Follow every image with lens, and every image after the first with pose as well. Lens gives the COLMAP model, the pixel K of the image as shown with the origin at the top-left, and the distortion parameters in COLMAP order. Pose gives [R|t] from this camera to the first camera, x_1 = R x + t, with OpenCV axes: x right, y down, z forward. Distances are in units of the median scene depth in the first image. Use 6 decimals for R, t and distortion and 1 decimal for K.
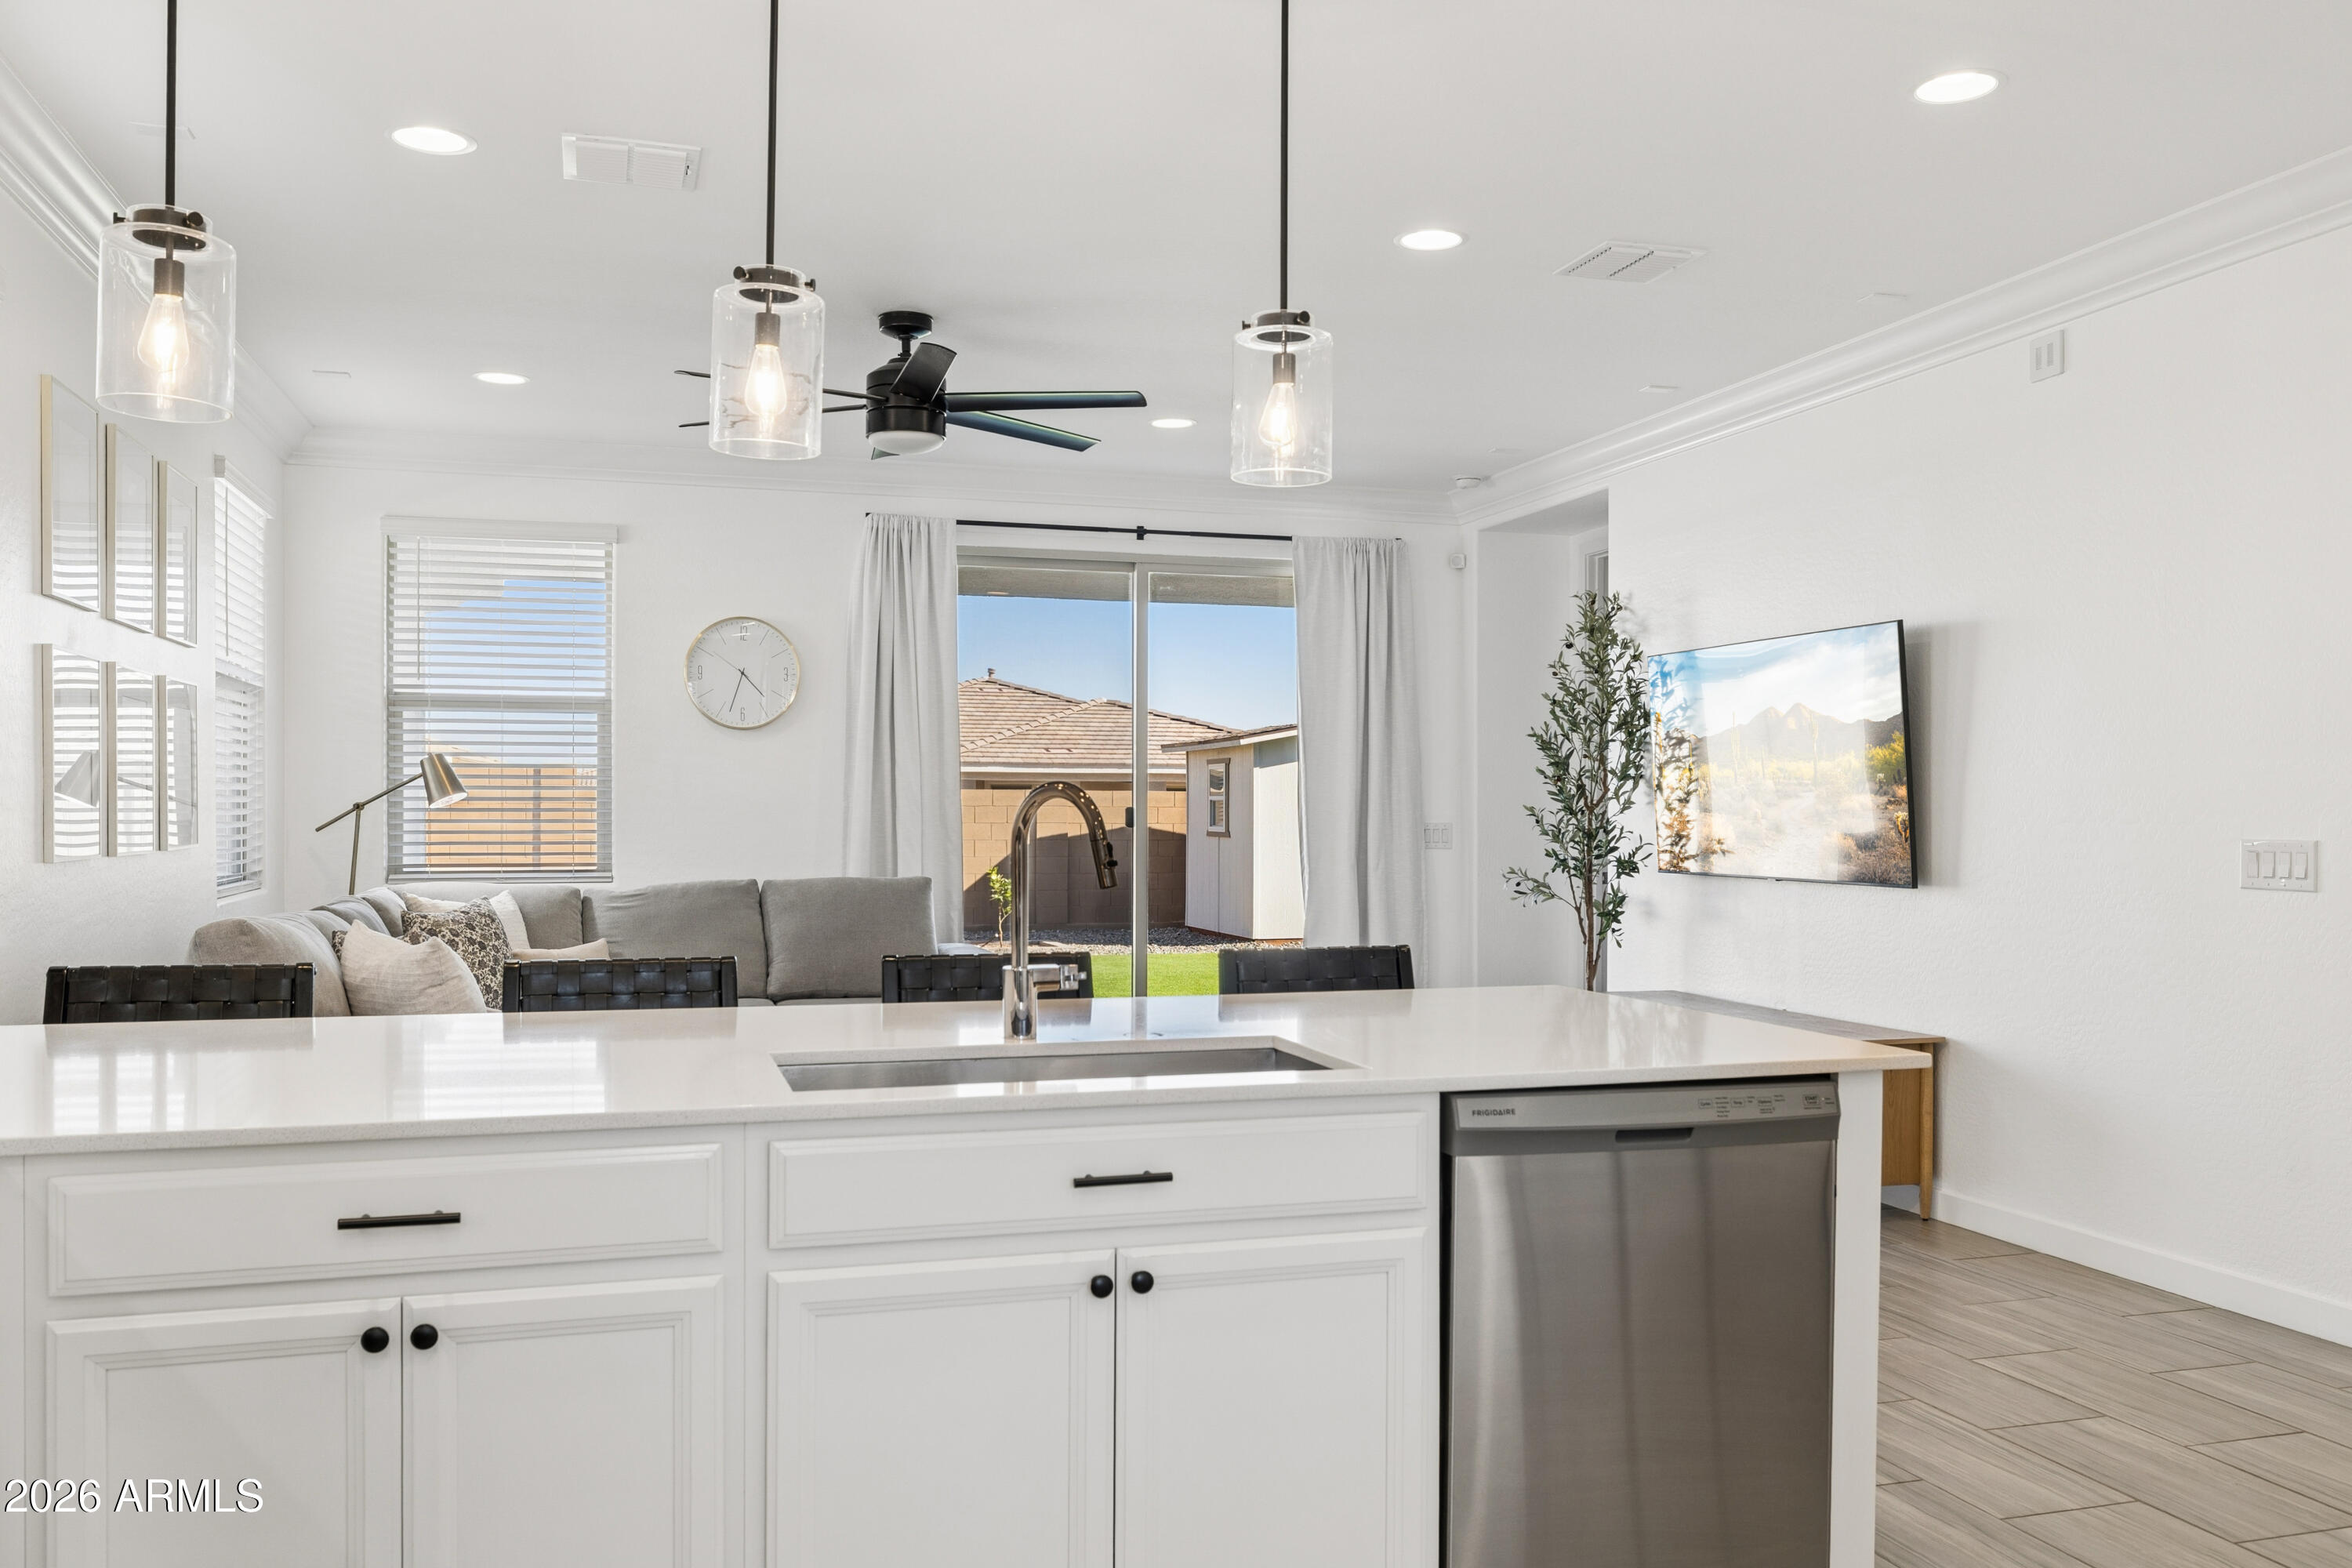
lens RADIAL K [[1840.0, 0, 1181.3], [0, 1840.0, 798.0], [0, 0, 1]] dist [-0.008814, -0.006544]
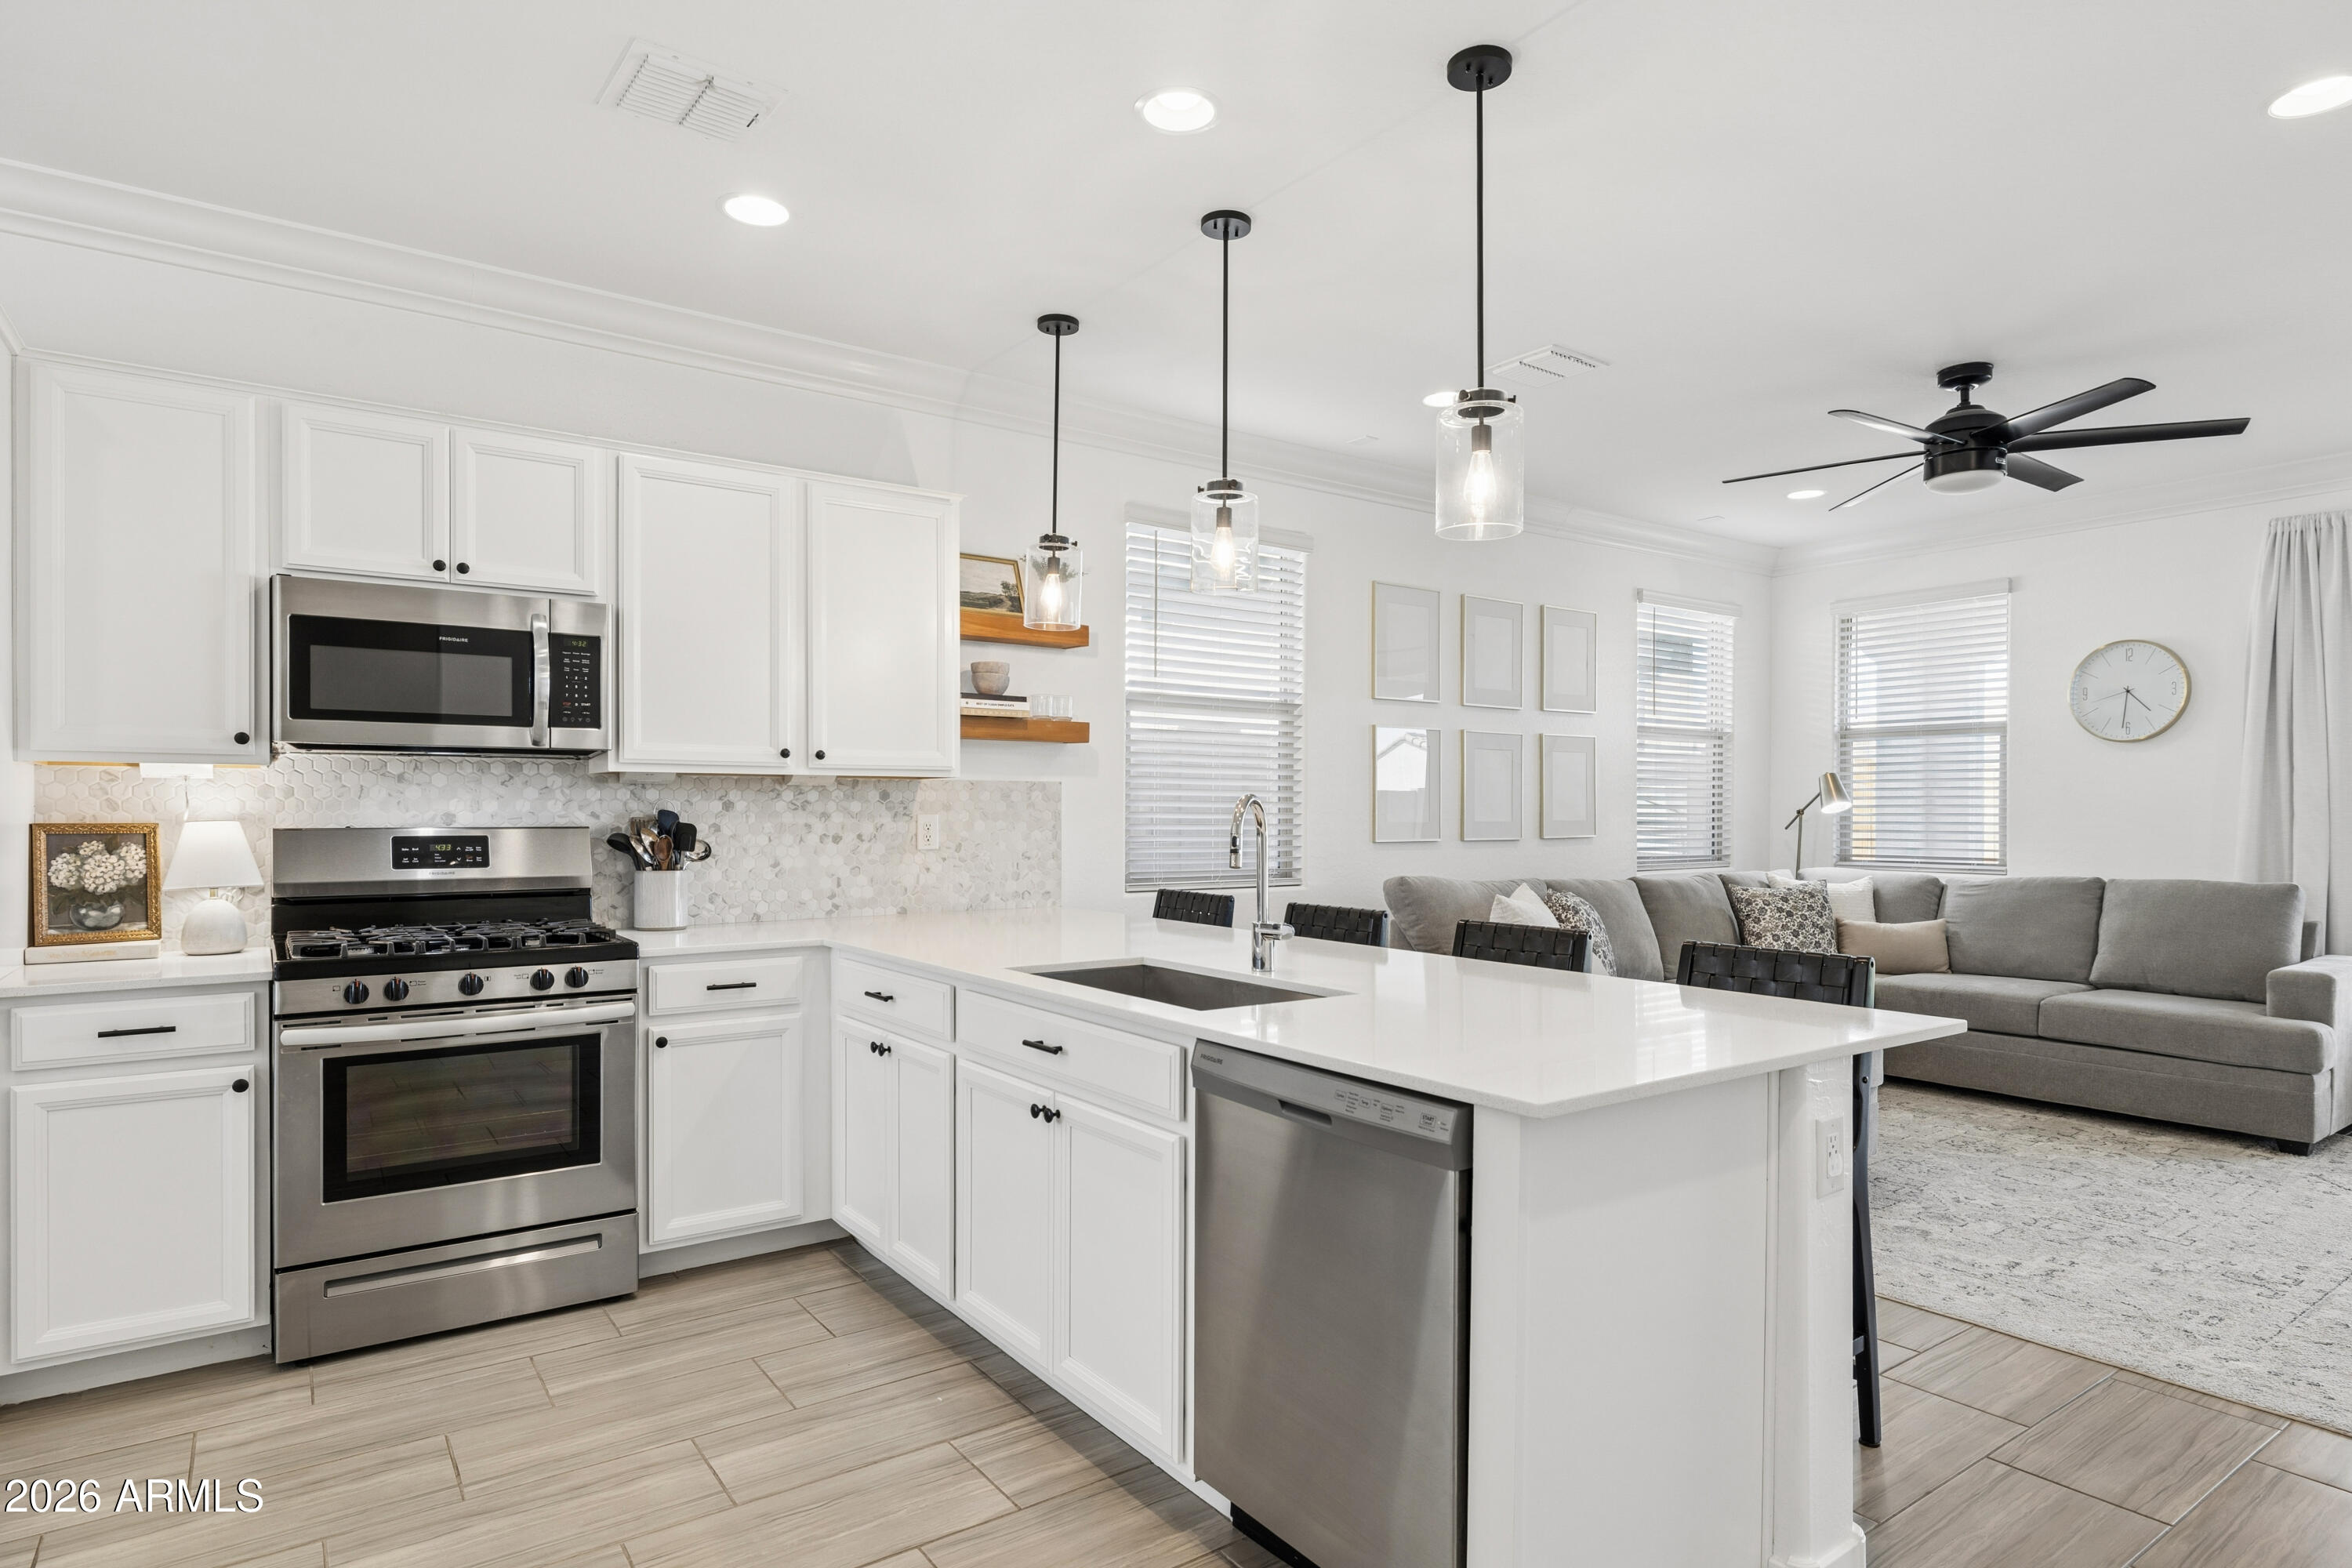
lens RADIAL K [[1283.0, 0, 1193.9], [0, 1283.0, 820.0], [0, 0, 1]] dist [-0.001591, 0.001741]
pose [[0.323133, 0.006840, -0.946329, 0.320680], [0.003748, 0.999957, 0.008507, 0.000601], [0.946346, -0.006295, 0.323093, 0.230253]]
